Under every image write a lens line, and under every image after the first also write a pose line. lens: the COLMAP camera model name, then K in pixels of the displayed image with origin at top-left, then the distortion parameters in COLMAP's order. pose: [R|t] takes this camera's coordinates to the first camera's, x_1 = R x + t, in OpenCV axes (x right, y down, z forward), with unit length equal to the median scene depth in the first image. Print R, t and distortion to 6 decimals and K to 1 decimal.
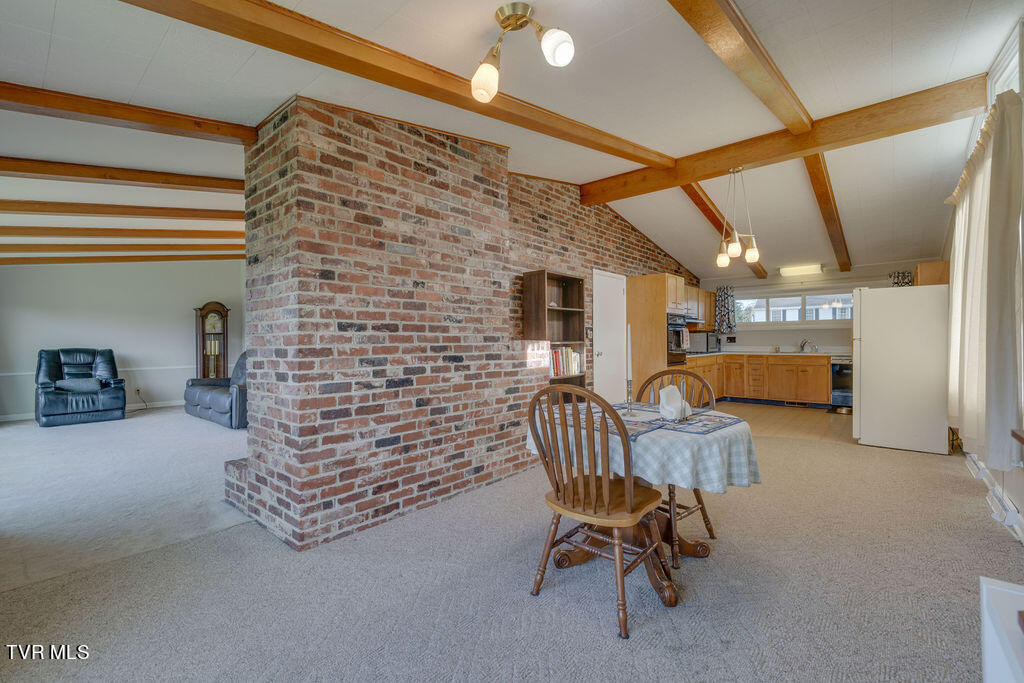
lens RADIAL K [[429.6, 0, 512.3], [0, 429.6, 341.0], [0, 0, 1]] dist [0.001598, 0.000370]
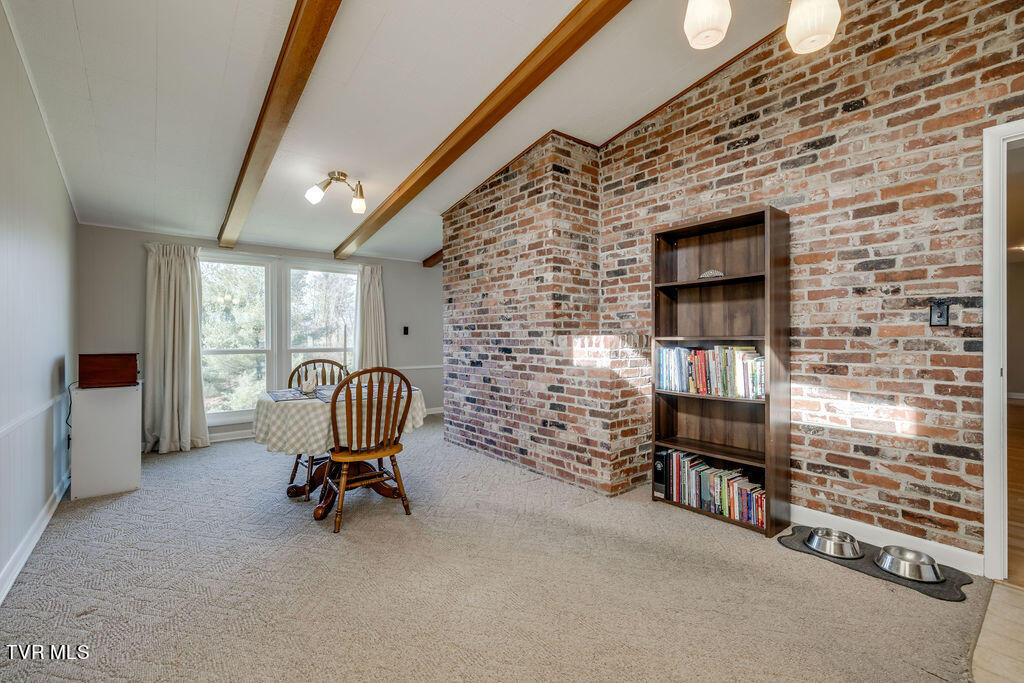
lens RADIAL K [[429.6, 0, 510.8], [0, 429.6, 339.4], [0, 0, 1]] dist [0.001598, 0.000370]
pose [[-0.153274, 0.012420, -0.988106, 1.059264], [0.006099, 0.999914, 0.011622, -0.003925], [0.988165, -0.004245, -0.153336, 1.184818]]
